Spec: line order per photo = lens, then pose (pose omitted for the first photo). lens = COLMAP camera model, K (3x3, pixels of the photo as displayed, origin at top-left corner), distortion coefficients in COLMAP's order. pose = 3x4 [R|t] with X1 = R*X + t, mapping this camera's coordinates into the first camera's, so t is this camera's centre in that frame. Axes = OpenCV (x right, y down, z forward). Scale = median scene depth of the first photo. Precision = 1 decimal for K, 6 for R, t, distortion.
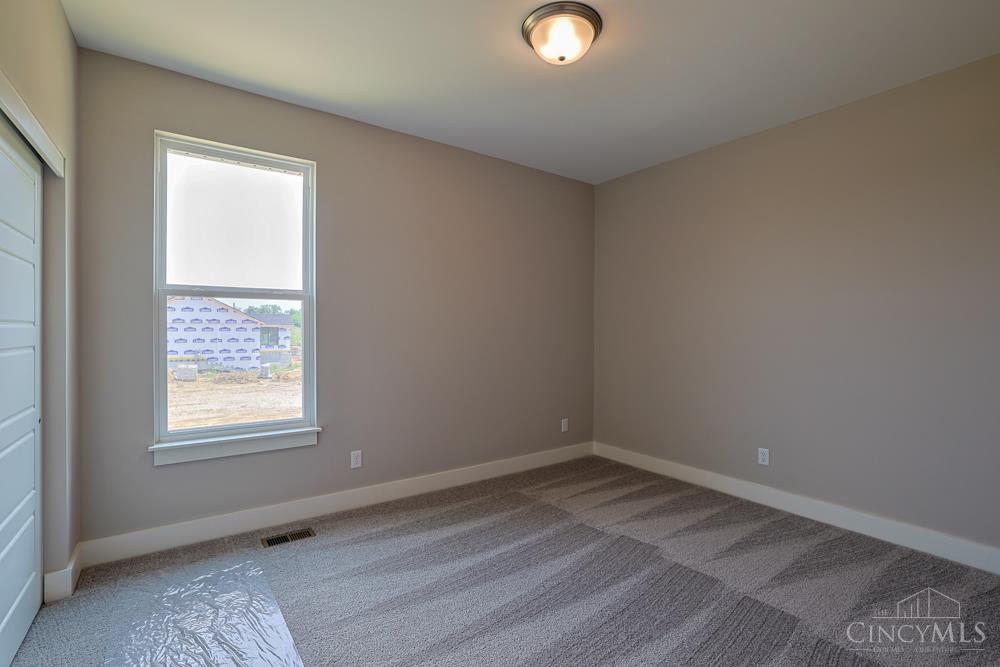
lens RADIAL K [[467.7, 0, 503.0], [0, 467.7, 326.7], [0, 0, 1]] dist [0.001467, 0.000139]
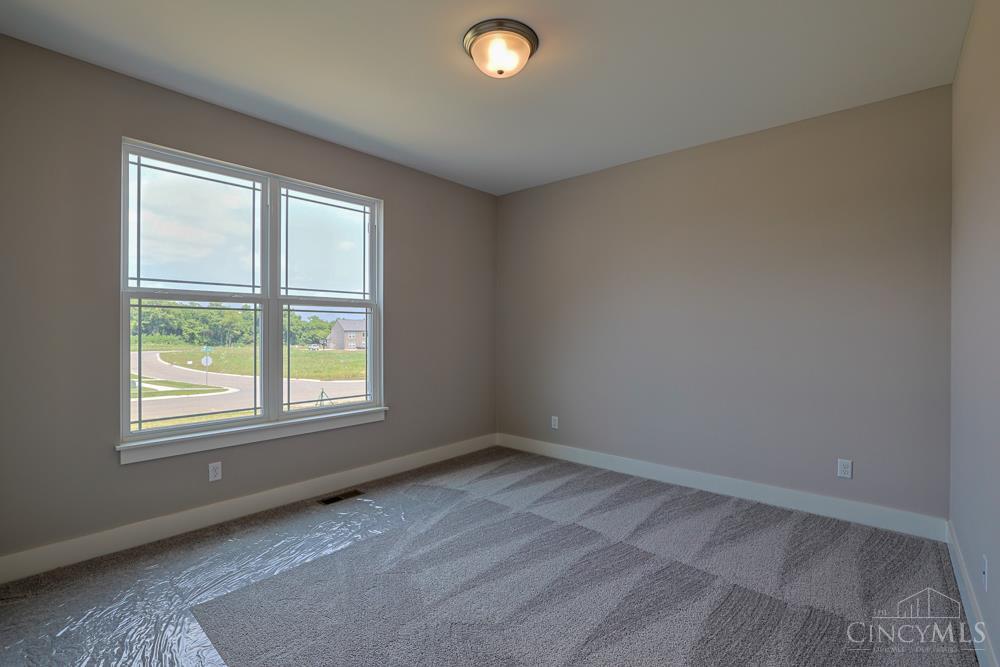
lens RADIAL K [[449.9, 0, 500.0], [0, 449.9, 333.5], [0, 0, 1]] dist [-0.036419, 0.000719]
pose [[0.976267, -0.004908, 0.216514, -0.141274], [0.001834, 0.999895, 0.014395, -0.001807], [-0.216562, -0.013656, 0.976173, -0.108132]]
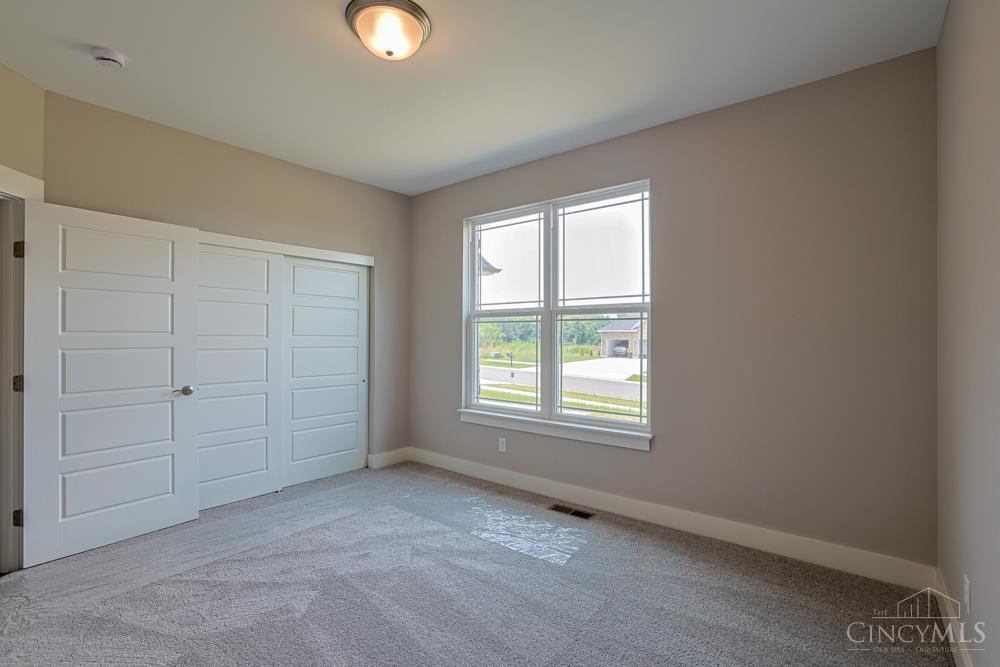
lens RADIAL K [[498.2, 0, 500.0], [0, 498.2, 333.5], [0, 0, 1]] dist [-0.001600, 0.000085]
pose [[0.232496, -0.010740, -0.972538, 1.003817], [0.004309, 0.999941, -0.010013, 0.005235], [0.972588, -0.001863, 0.232529, 0.724997]]
